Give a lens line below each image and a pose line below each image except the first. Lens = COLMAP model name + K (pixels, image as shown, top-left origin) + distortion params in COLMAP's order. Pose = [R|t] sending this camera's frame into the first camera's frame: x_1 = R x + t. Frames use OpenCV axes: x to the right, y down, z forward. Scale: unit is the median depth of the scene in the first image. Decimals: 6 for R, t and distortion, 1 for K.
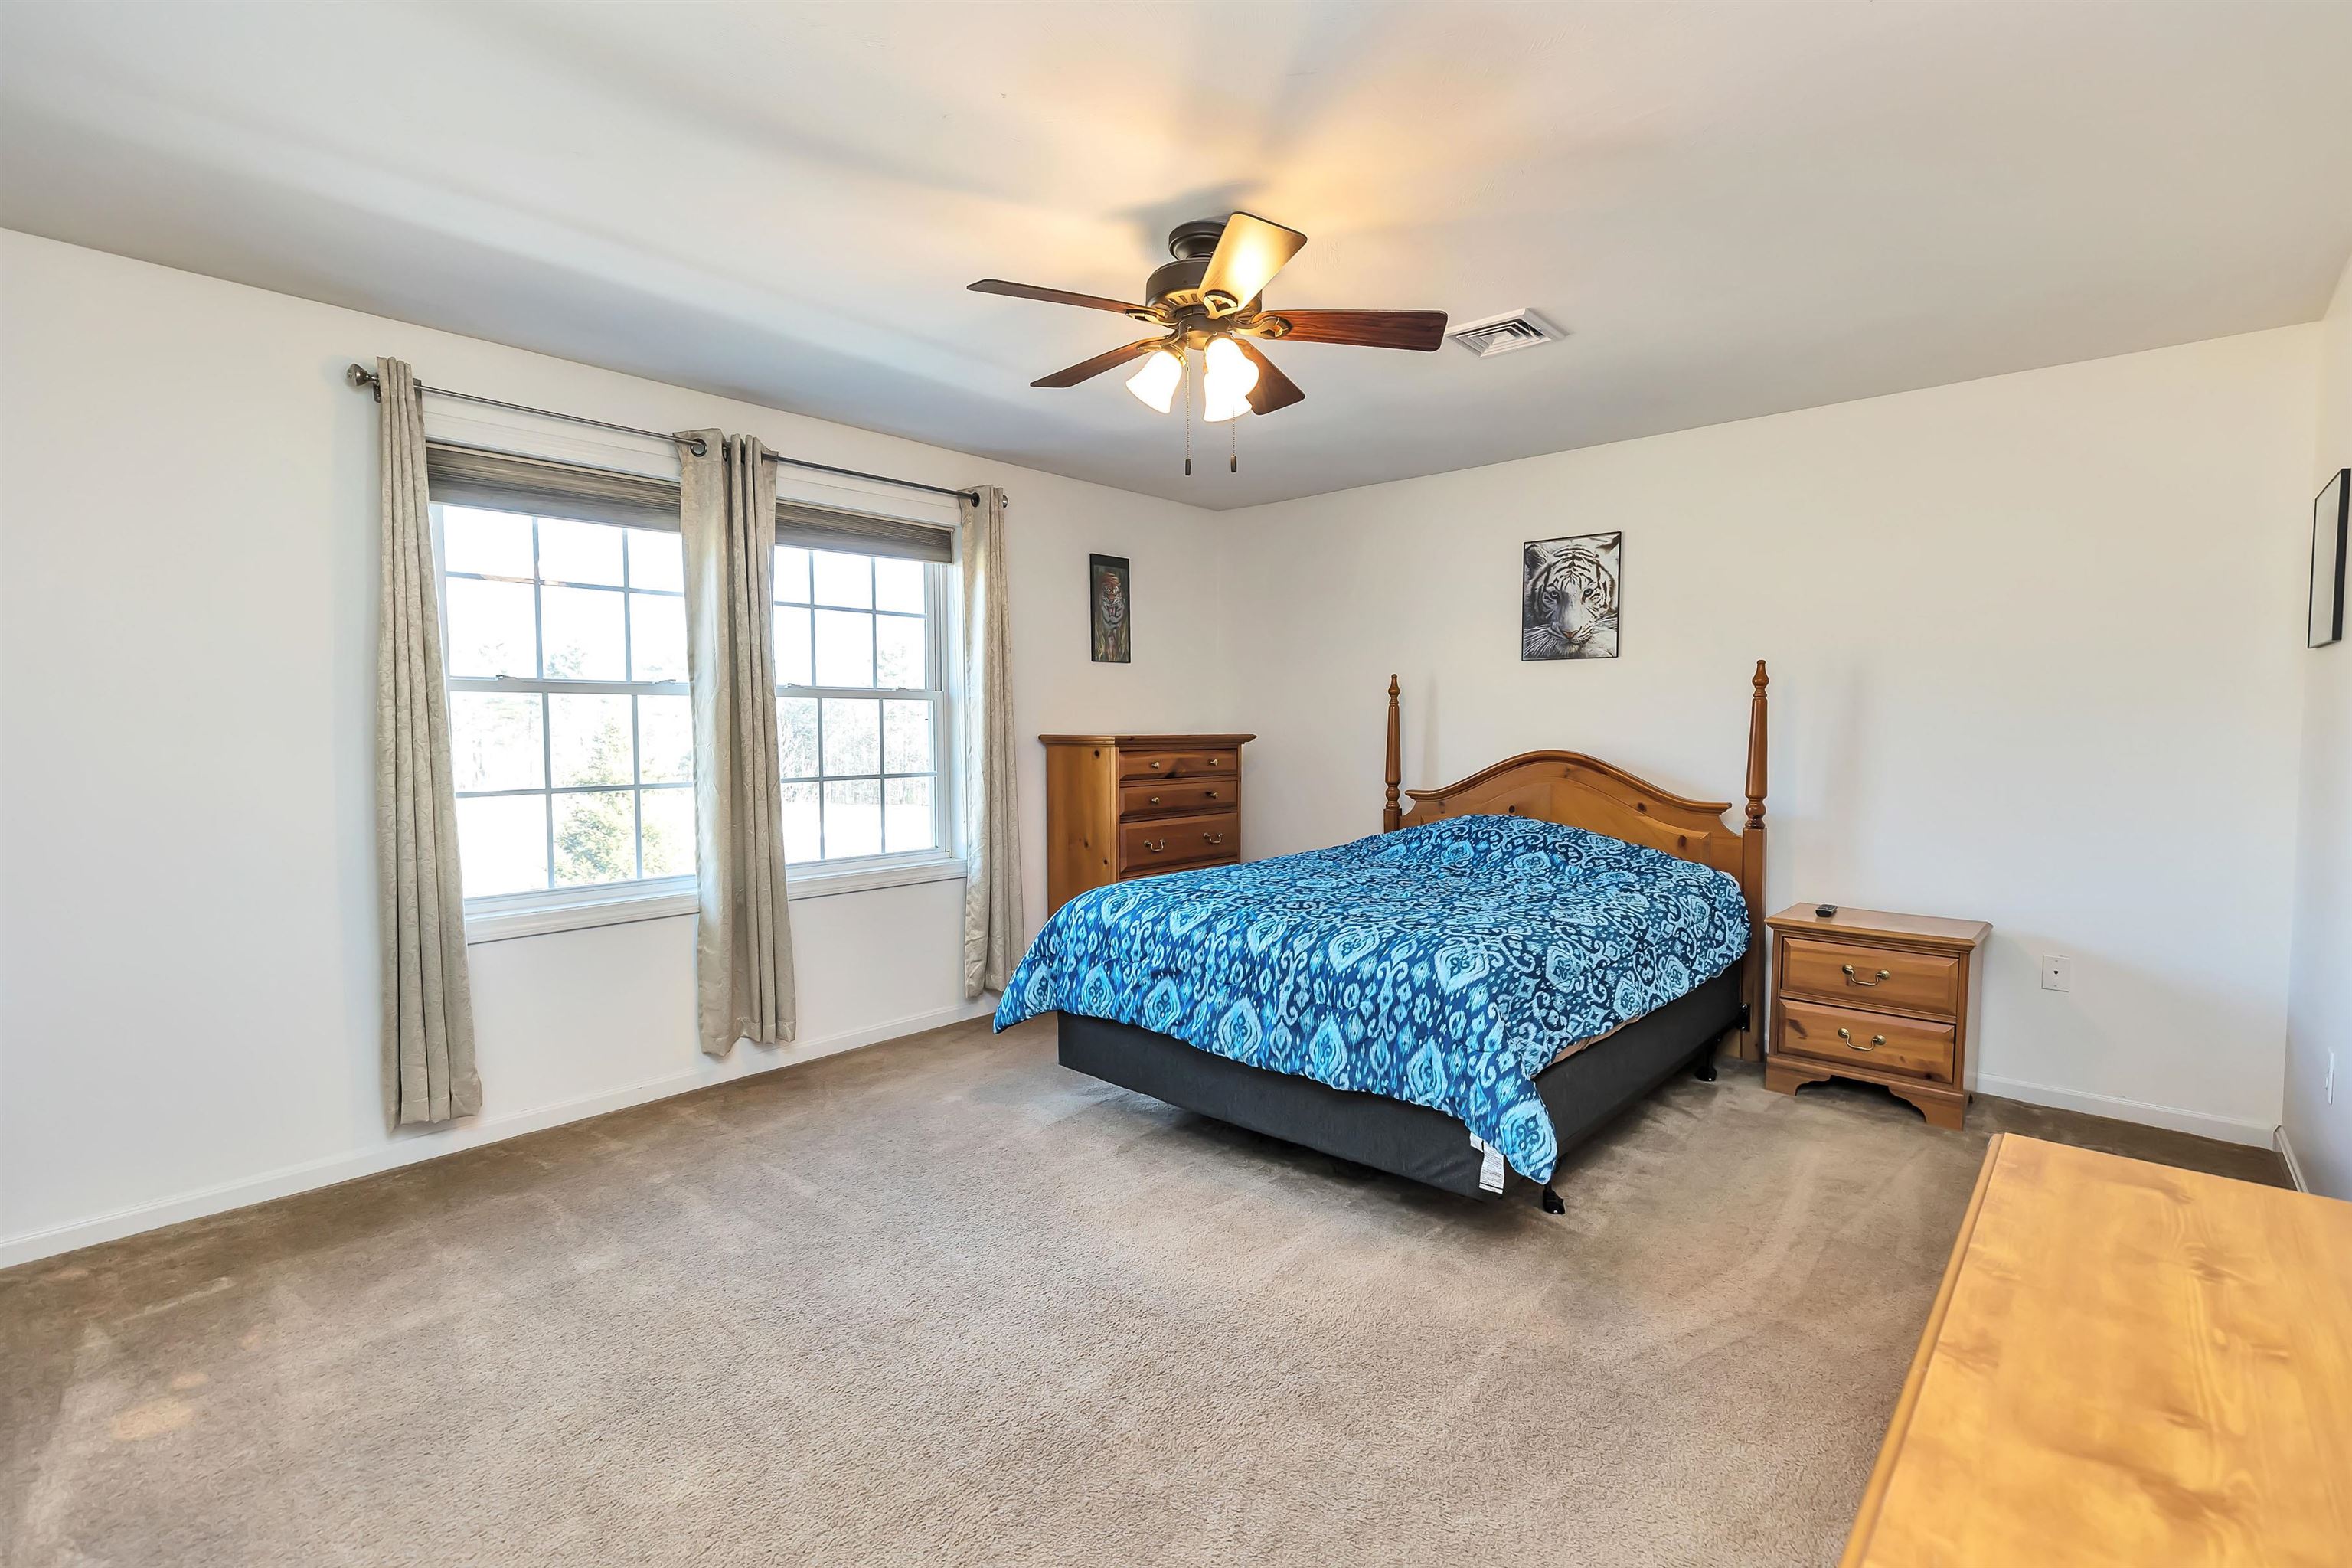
lens RADIAL K [[1081.5, 0, 1173.5], [0, 1081.5, 774.3], [0, 0, 1]] dist [0.005690, -0.002551]
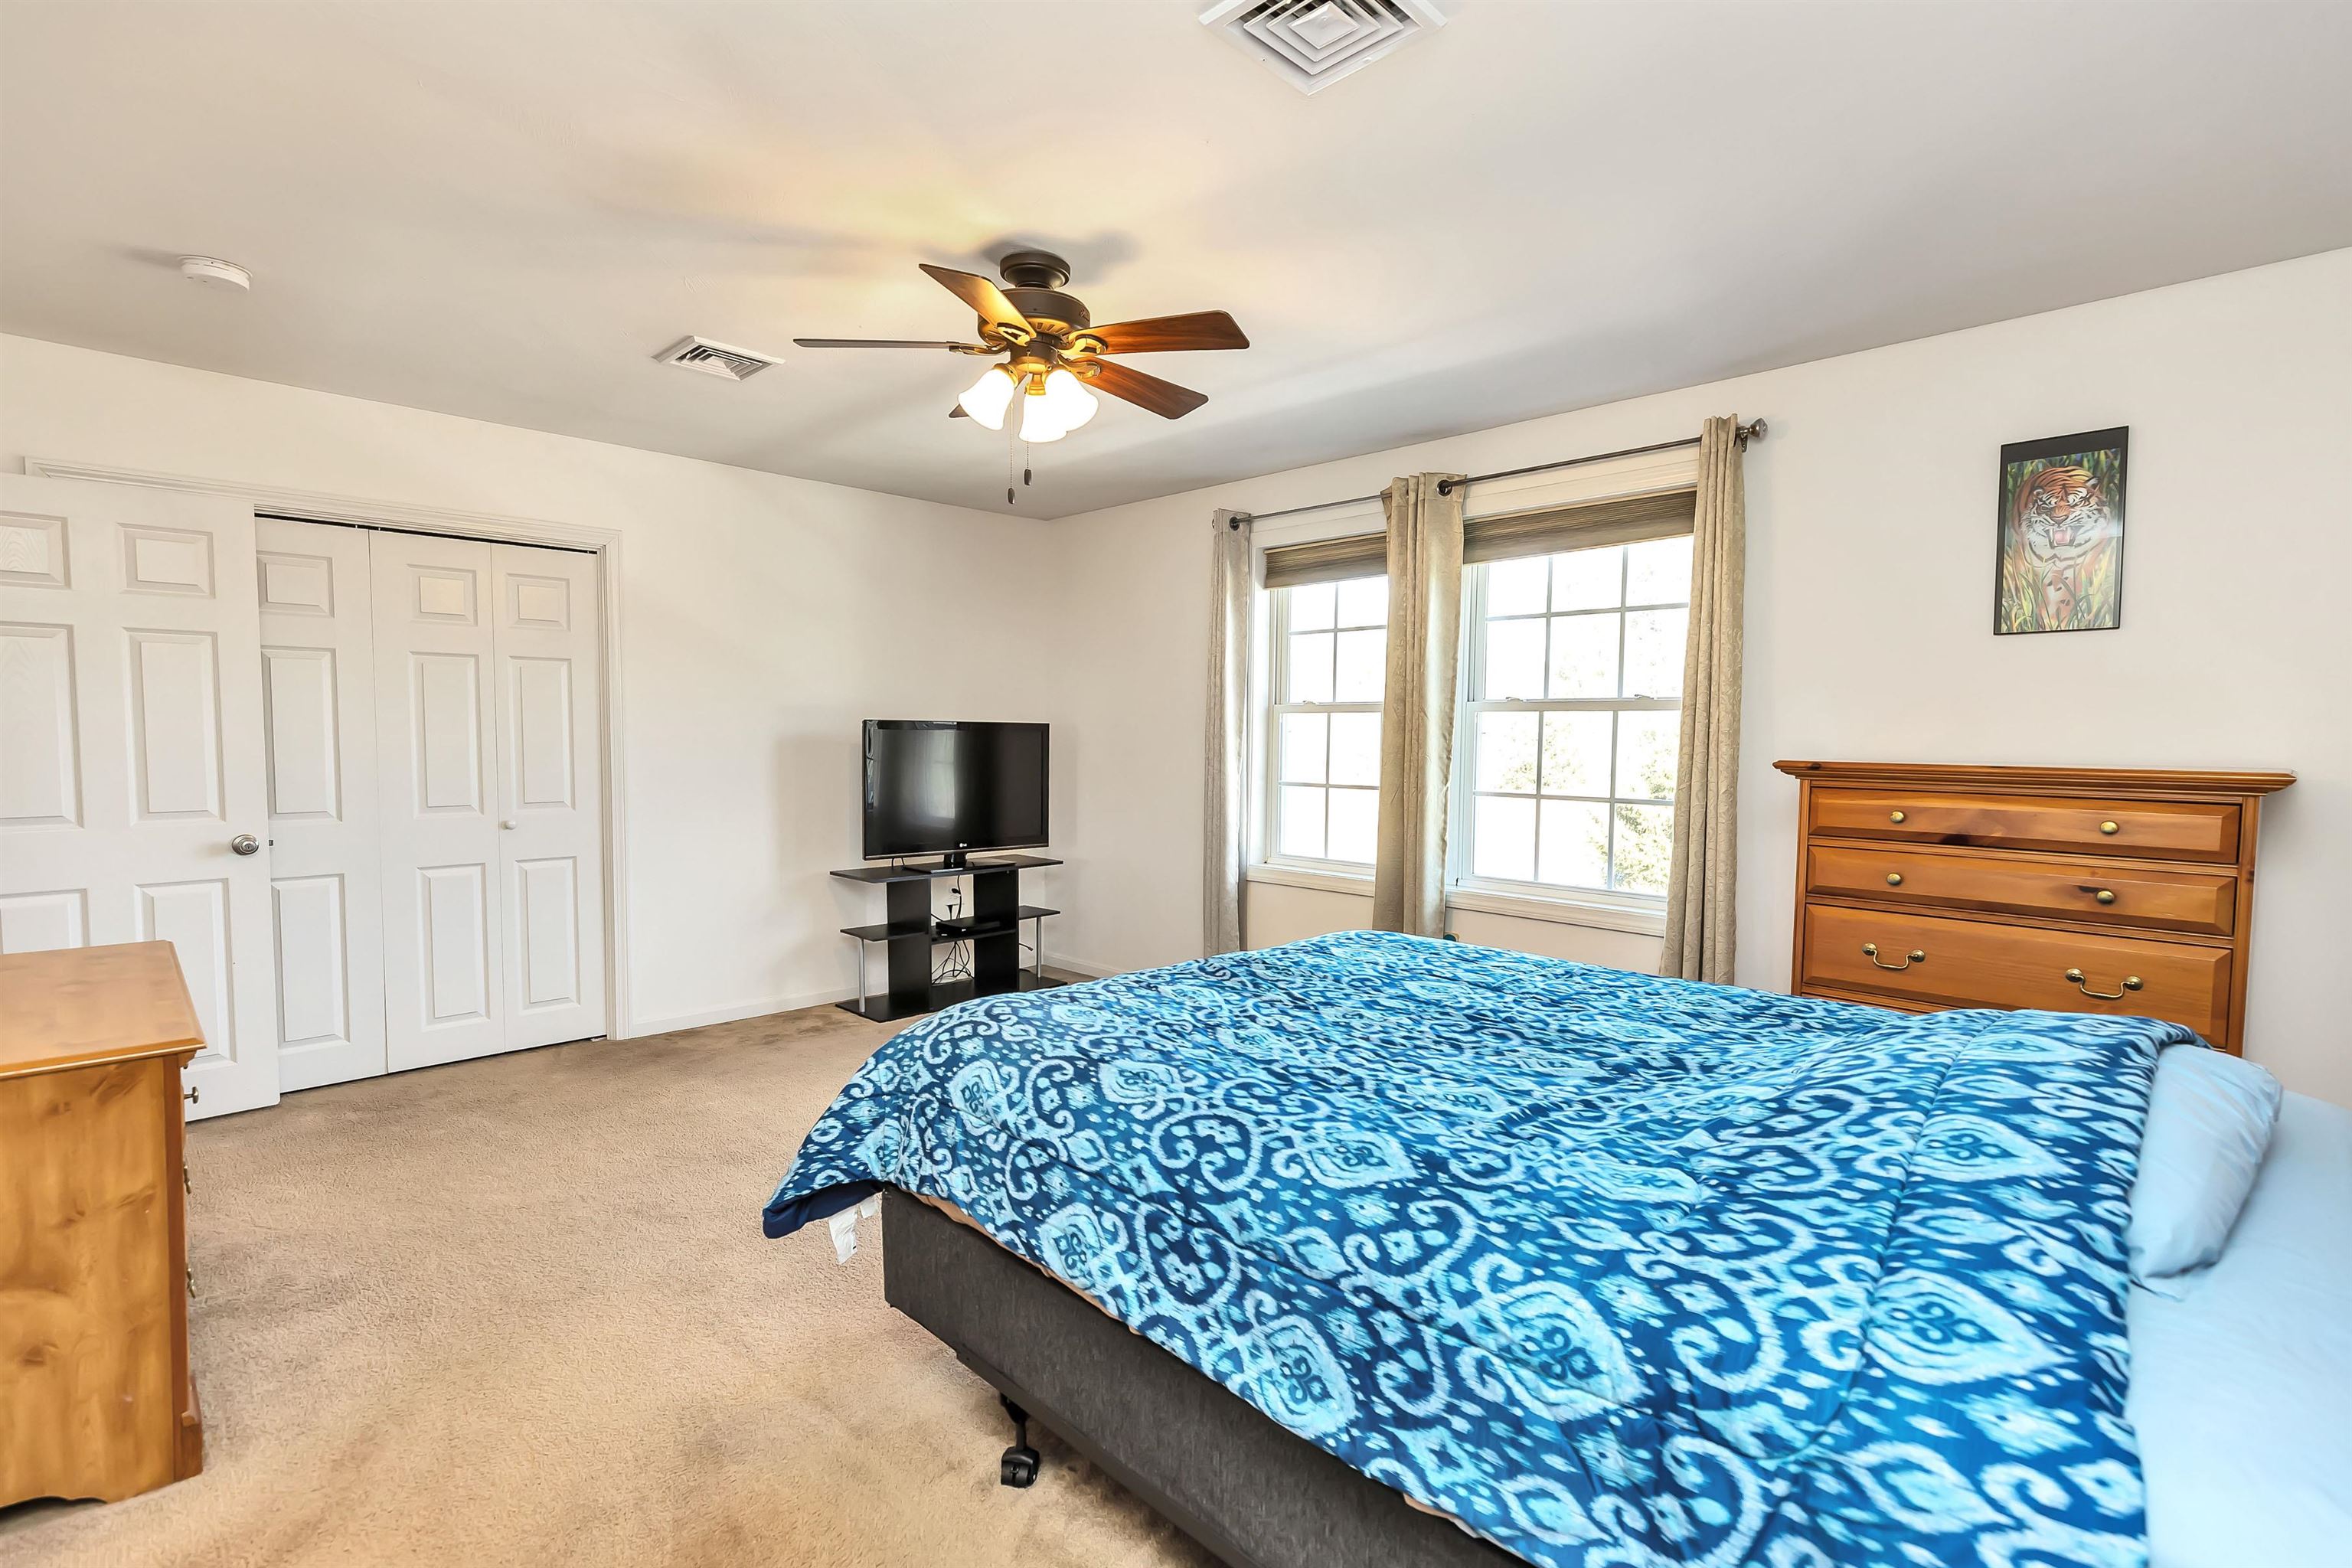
lens RADIAL K [[1081.5, 0, 1150.9], [0, 1081.5, 799.7], [0, 0, 1]] dist [0.005690, -0.002551]
pose [[-0.075945, 0.061738, -0.995199, 0.636781], [-0.058330, 0.996097, 0.066244, -0.035650], [0.995404, 0.063081, -0.072047, 0.719727]]
